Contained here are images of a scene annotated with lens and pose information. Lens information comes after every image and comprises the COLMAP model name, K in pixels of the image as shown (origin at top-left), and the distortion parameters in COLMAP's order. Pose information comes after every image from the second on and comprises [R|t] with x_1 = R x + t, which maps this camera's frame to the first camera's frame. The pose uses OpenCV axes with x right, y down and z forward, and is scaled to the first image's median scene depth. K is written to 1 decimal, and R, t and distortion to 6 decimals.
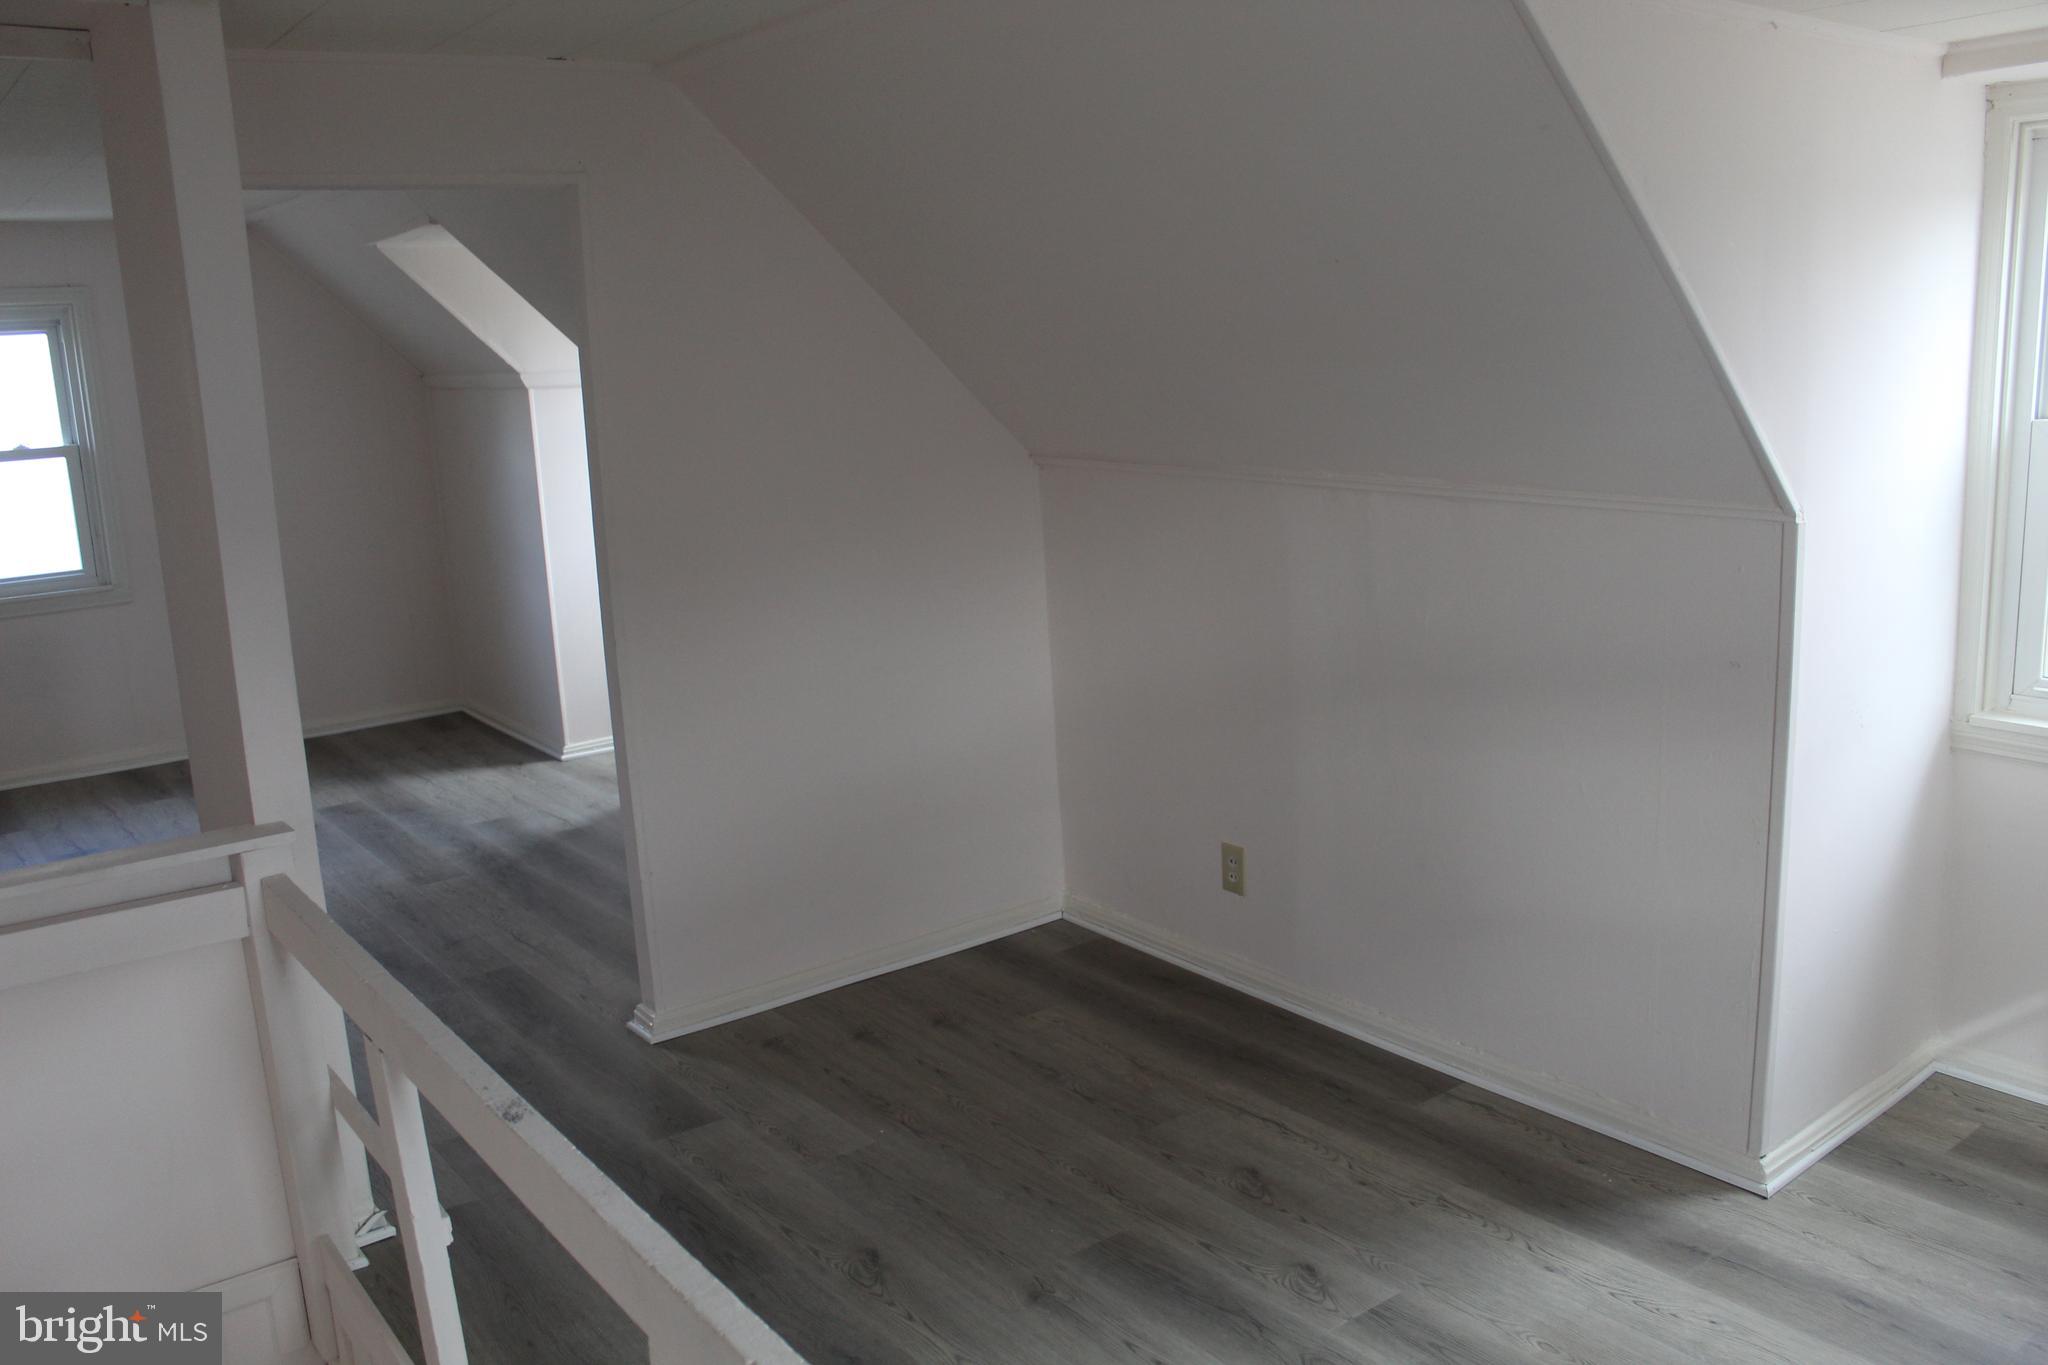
lens RADIAL K [[1699.0, 0, 1023.8], [0, 1699.0, 684.3], [0, 0, 1]] dist [-0.158988, 0.131667]
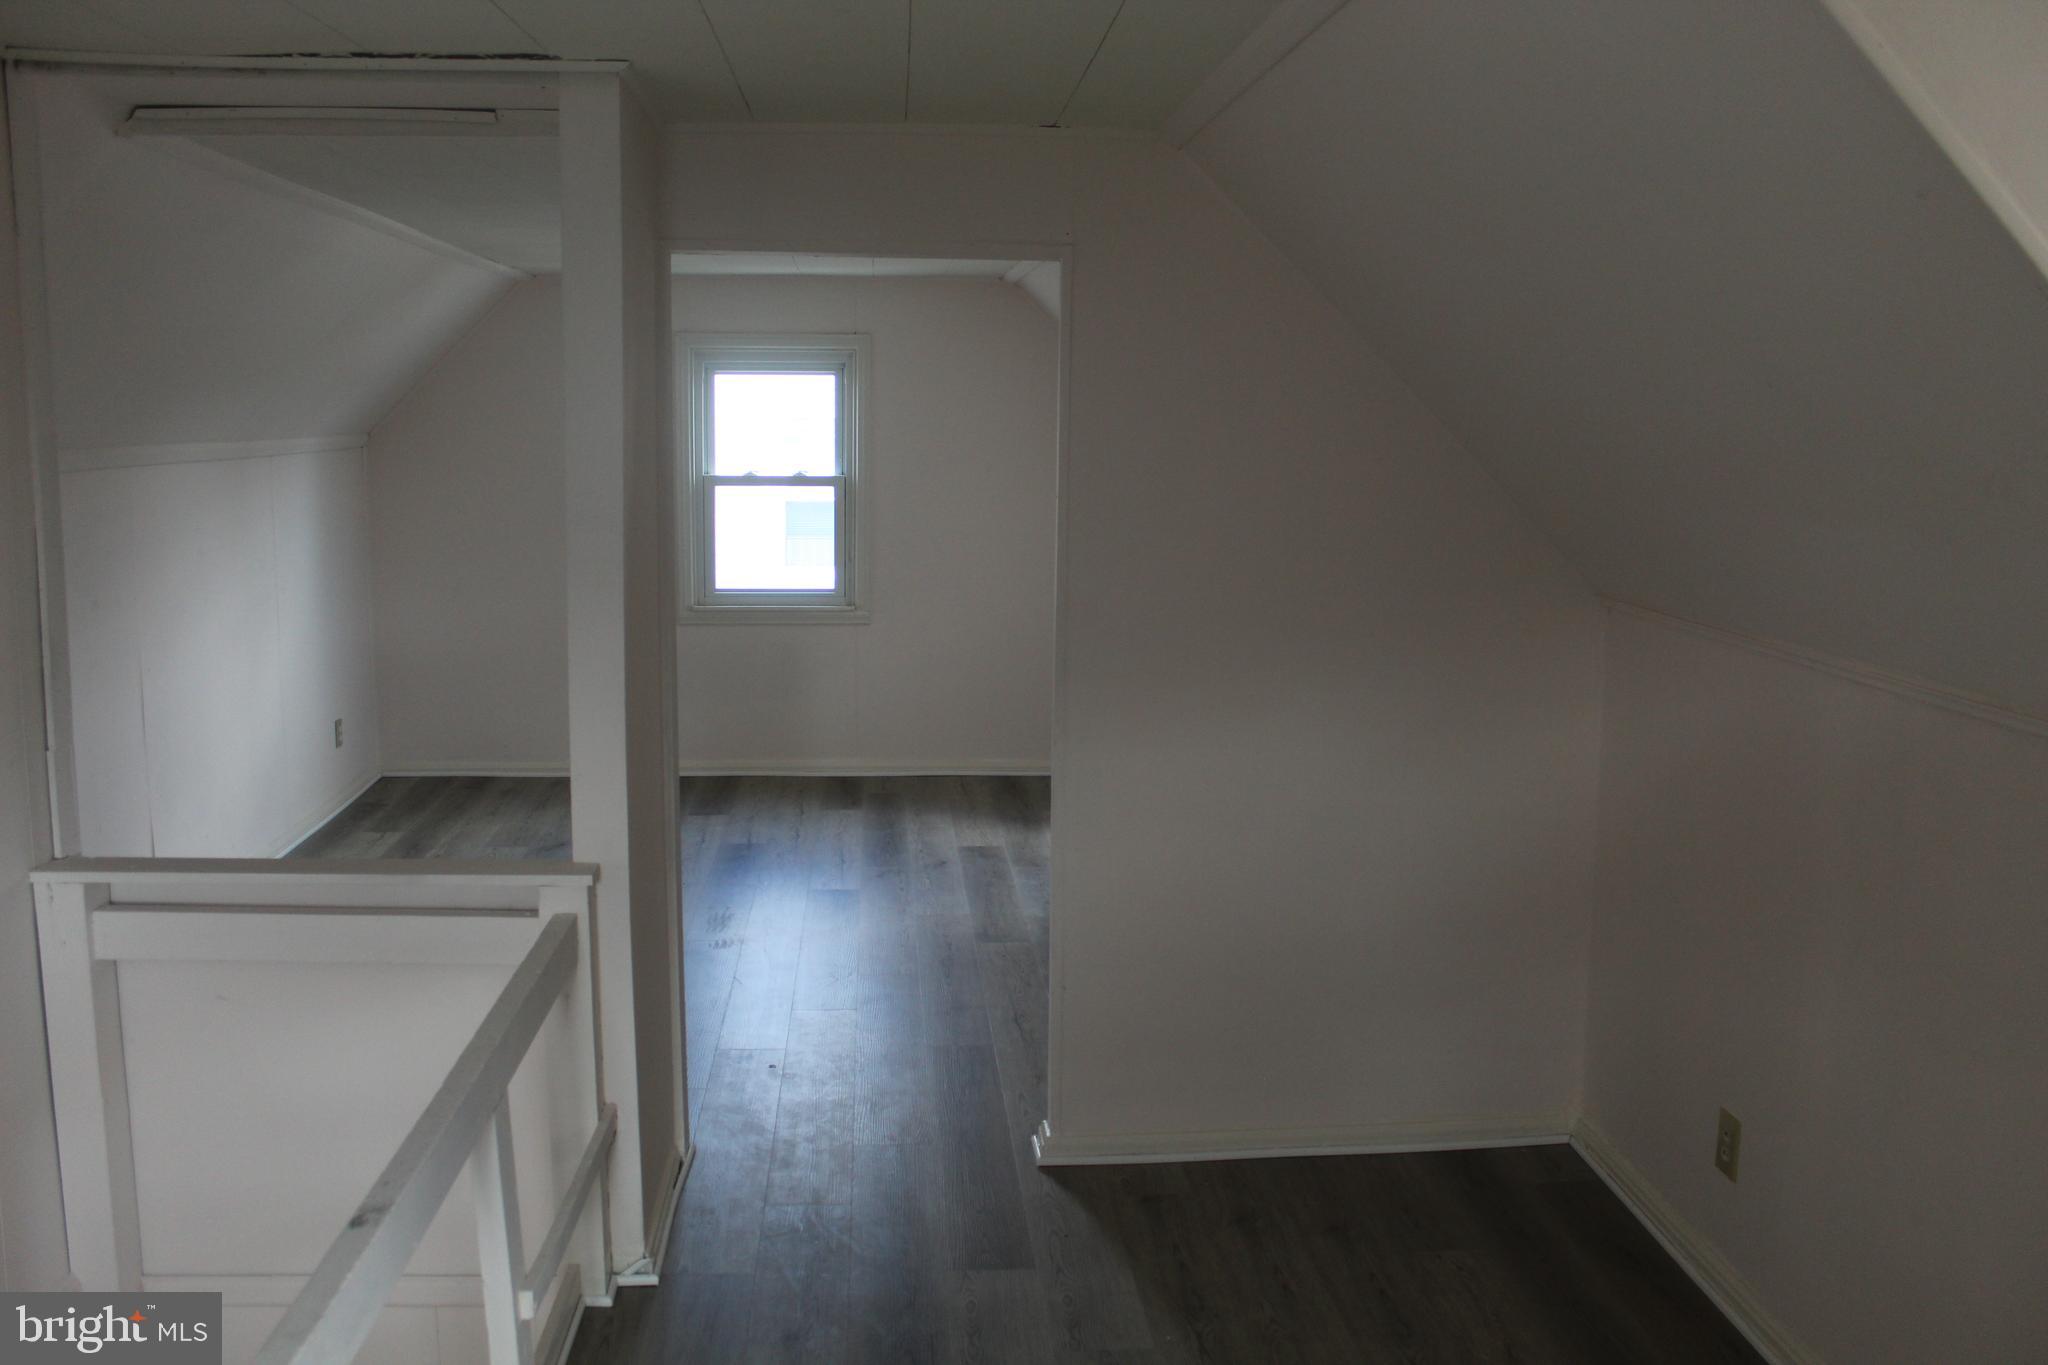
lens RADIAL K [[1699.0, 0, 1025.0], [0, 1699.0, 681.4], [0, 0, 1]] dist [-0.158988, 0.131667]
pose [[0.844329, 0.138449, -0.517630, 0.192259], [-0.161223, 0.986918, 0.000990, -0.046076], [0.510995, 0.082618, 0.855604, 0.145560]]
